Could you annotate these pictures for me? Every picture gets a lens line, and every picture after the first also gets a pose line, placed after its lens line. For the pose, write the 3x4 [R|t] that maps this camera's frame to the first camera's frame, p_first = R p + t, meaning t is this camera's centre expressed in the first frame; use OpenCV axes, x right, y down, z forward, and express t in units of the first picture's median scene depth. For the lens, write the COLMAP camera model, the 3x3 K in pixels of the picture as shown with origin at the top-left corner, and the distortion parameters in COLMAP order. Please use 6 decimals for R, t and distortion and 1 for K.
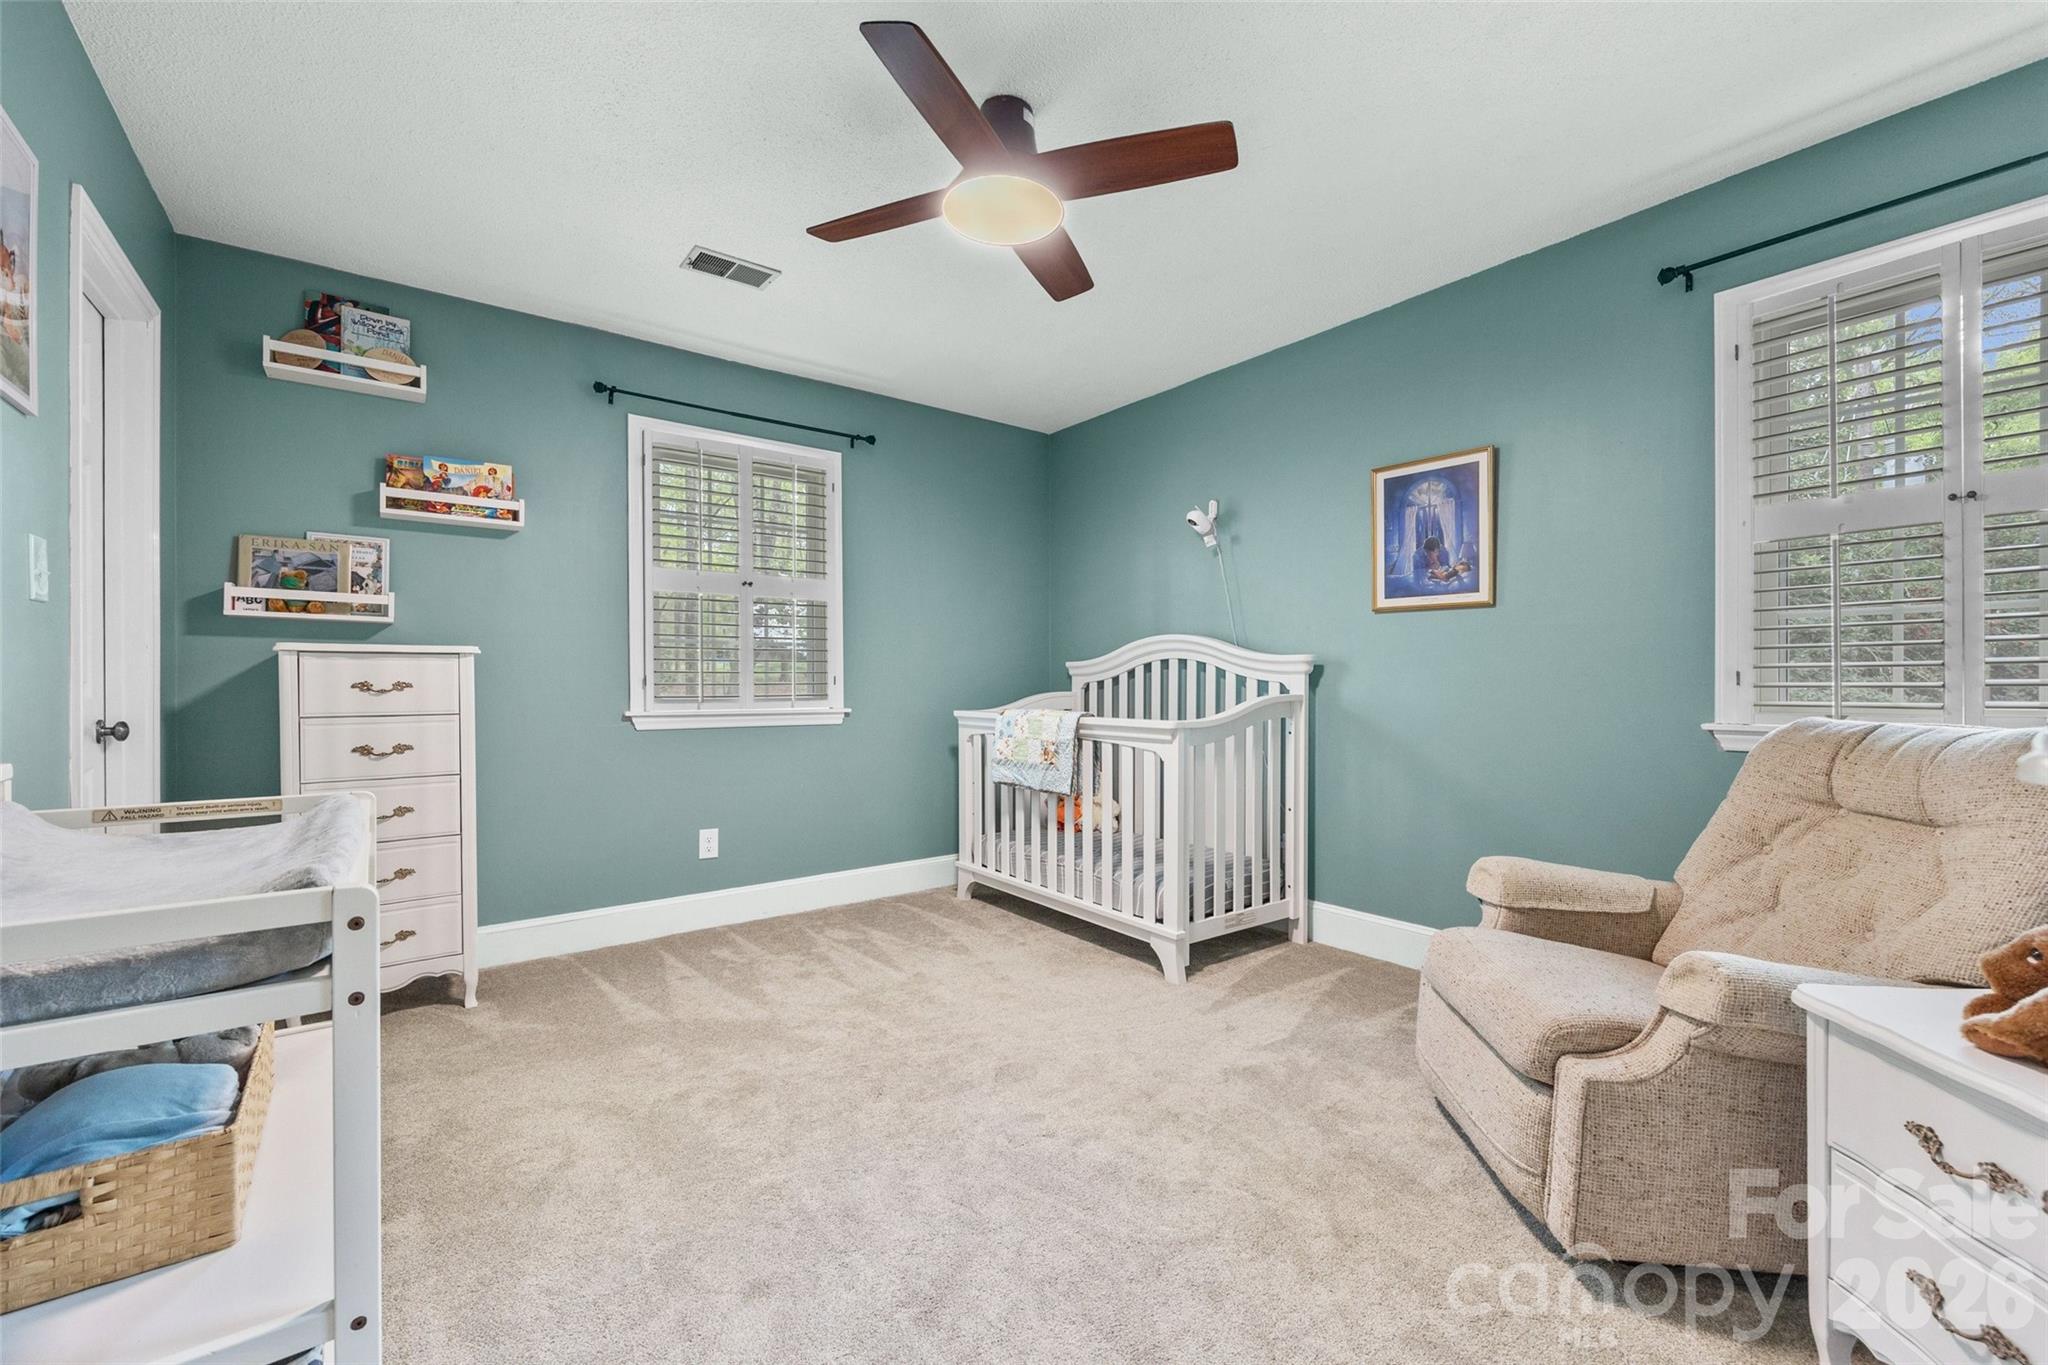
lens RADIAL K [[839.8, 0, 1022.2], [0, 839.8, 685.1], [0, 0, 1]] dist [-0.002115, -0.000495]
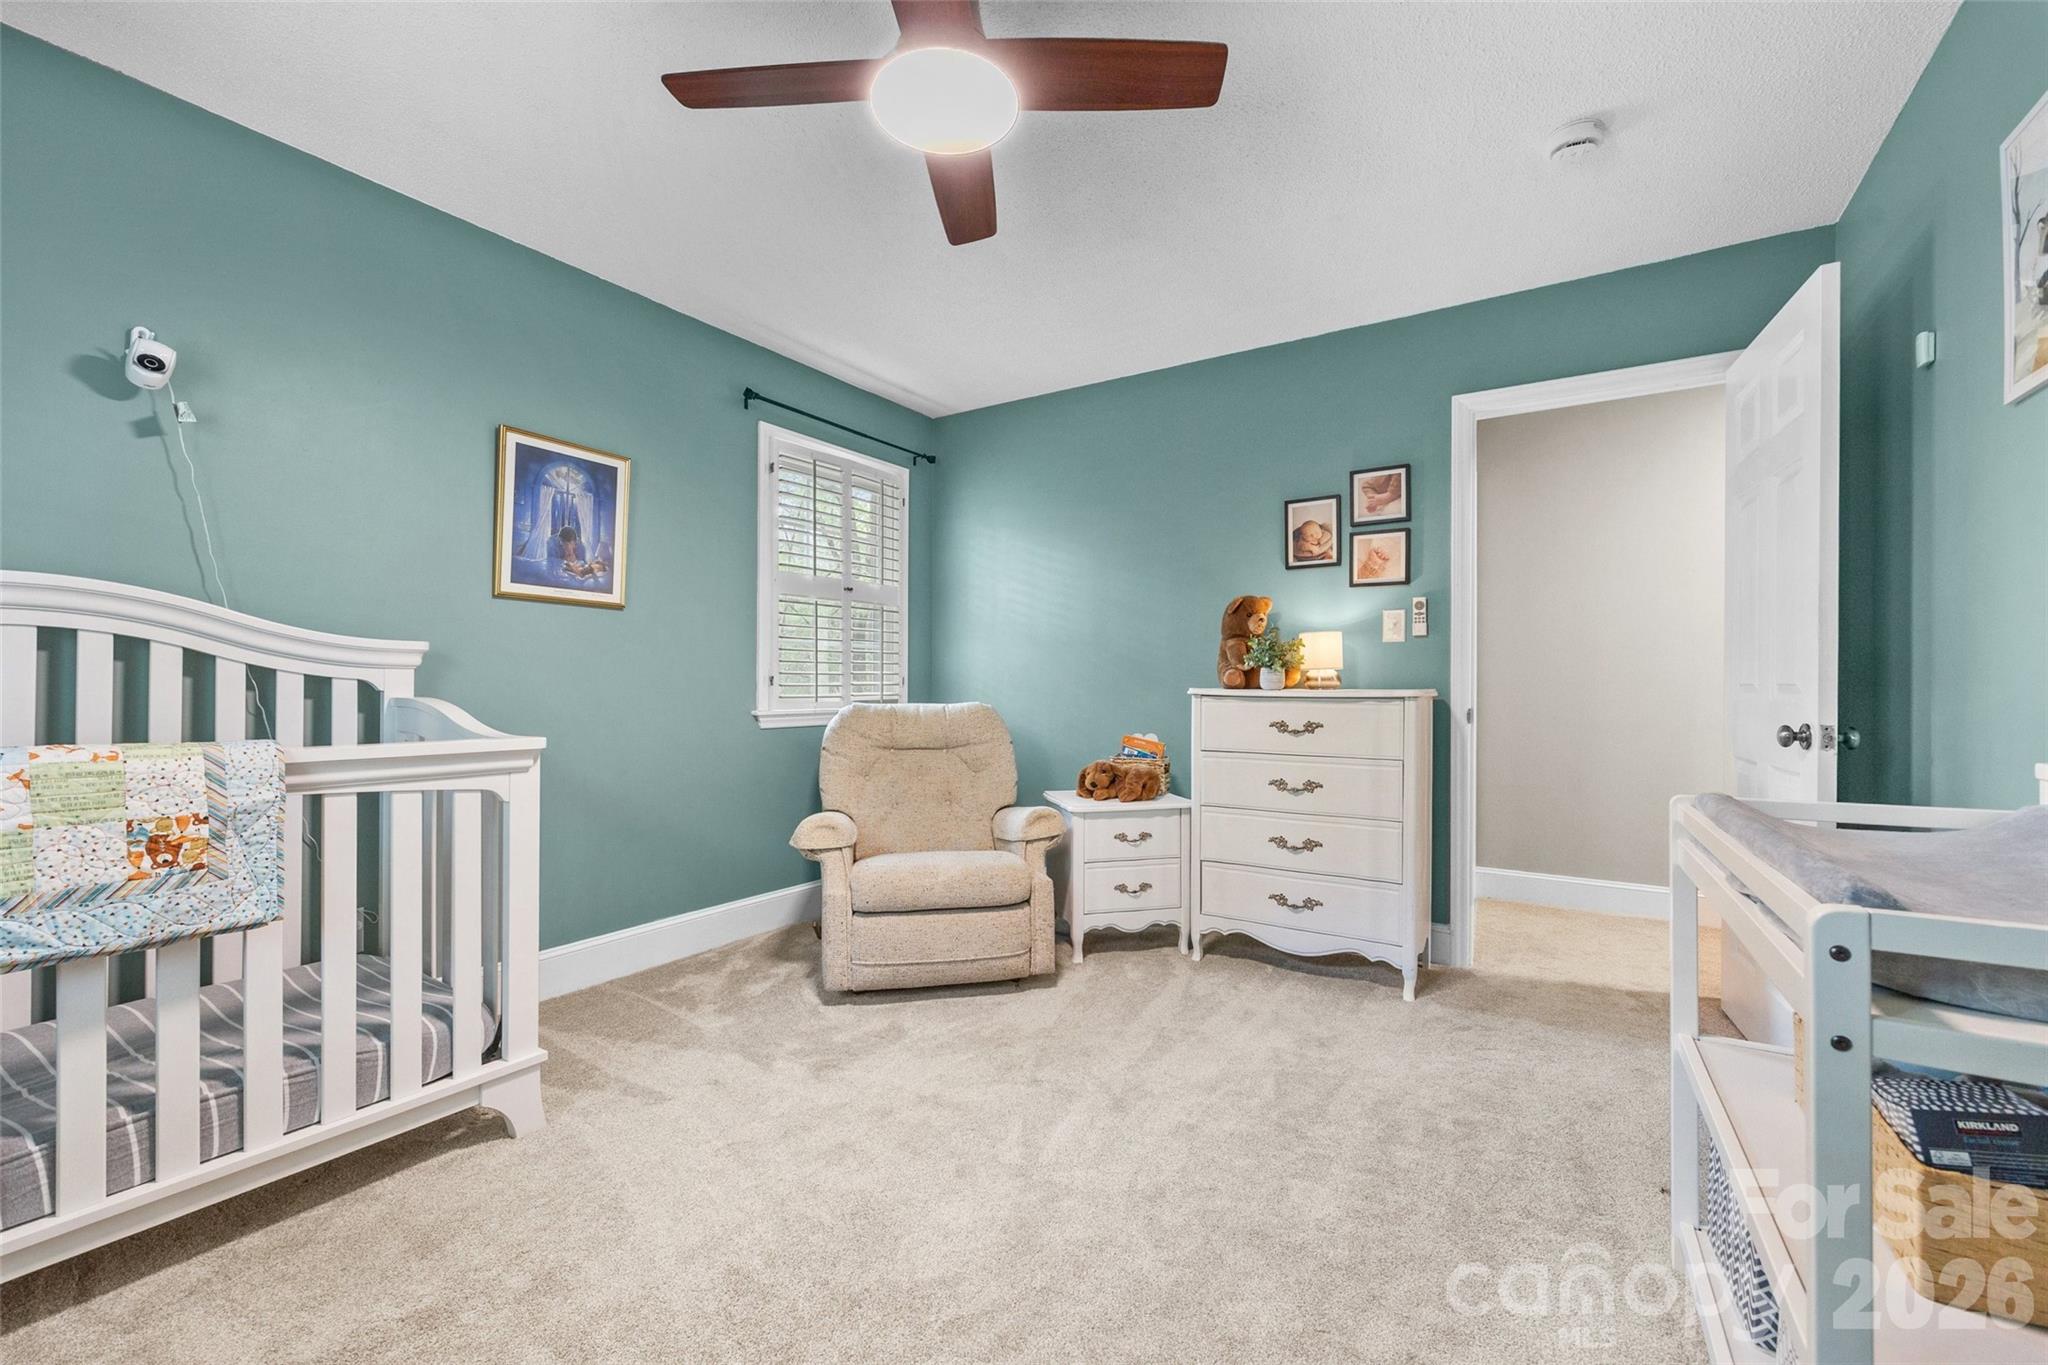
lens RADIAL K [[839.8, 0, 1022.3], [0, 839.8, 682.5], [0, 0, 1]] dist [-0.002115, -0.000495]
pose [[-0.349927, 0.007594, 0.936746, -0.567564], [0.004083, 0.999970, -0.006582, 0.006085], [-0.936768, 0.001522, -0.349948, 0.852267]]
